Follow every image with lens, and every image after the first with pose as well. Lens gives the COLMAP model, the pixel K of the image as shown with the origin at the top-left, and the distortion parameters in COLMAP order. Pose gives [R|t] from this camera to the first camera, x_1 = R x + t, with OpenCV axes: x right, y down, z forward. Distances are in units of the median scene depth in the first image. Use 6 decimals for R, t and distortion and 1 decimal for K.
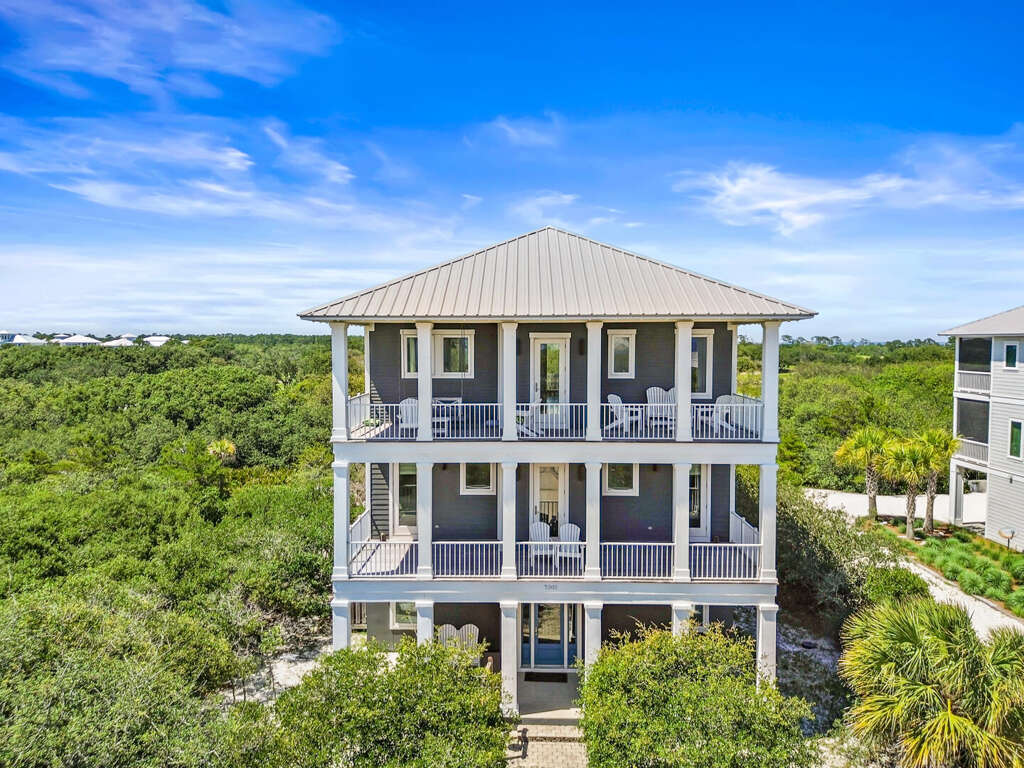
lens RADIAL K [[726.3, 0, 512.0], [0, 726.3, 384.0], [0, 0, 1]] dist [0.055557, -0.055189]
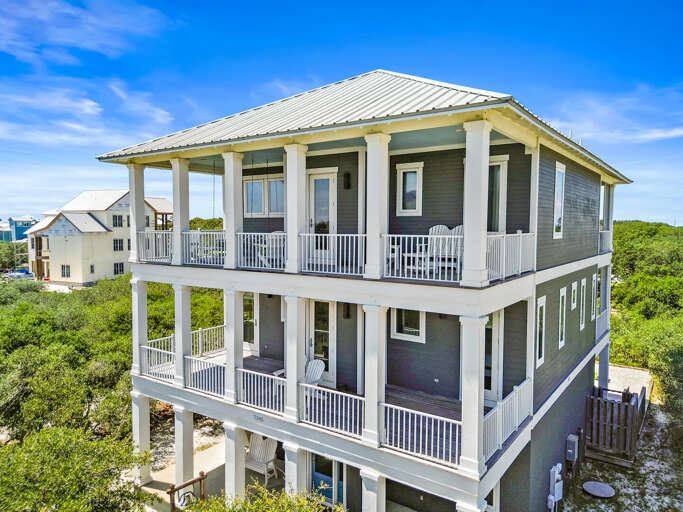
lens RADIAL K [[490.2, 0, 341.5], [0, 490.2, 256.0], [0, 0, 1]] dist [0.058634, -0.058521]
pose [[0.829331, 0.035954, -0.557600, 0.456084], [-0.033088, 0.999336, 0.015225, 0.039554], [0.557777, 0.005823, 0.829970, 0.450572]]
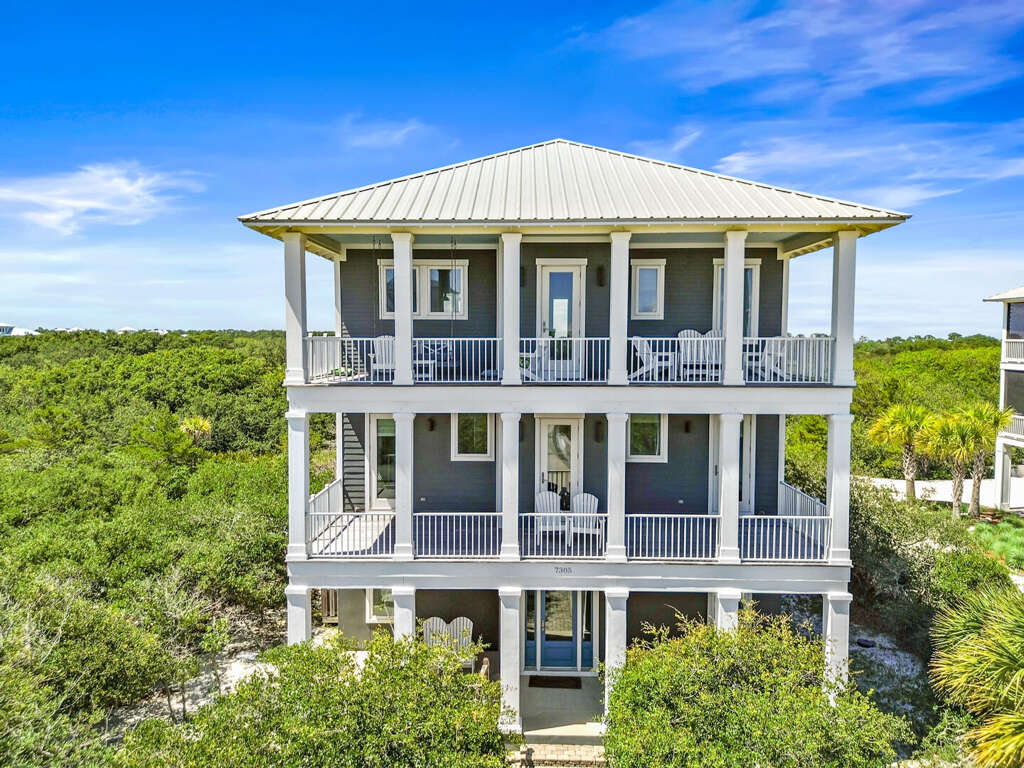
lens RADIAL K [[726.3, 0, 512.0], [0, 726.3, 384.0], [0, 0, 1]] dist [0.055557, -0.055189]
pose [[0.999998, 0.002041, -0.000603, -0.001691], [-0.002037, 0.999978, 0.006293, 0.064047], [0.000616, -0.006292, 0.999980, 0.187870]]
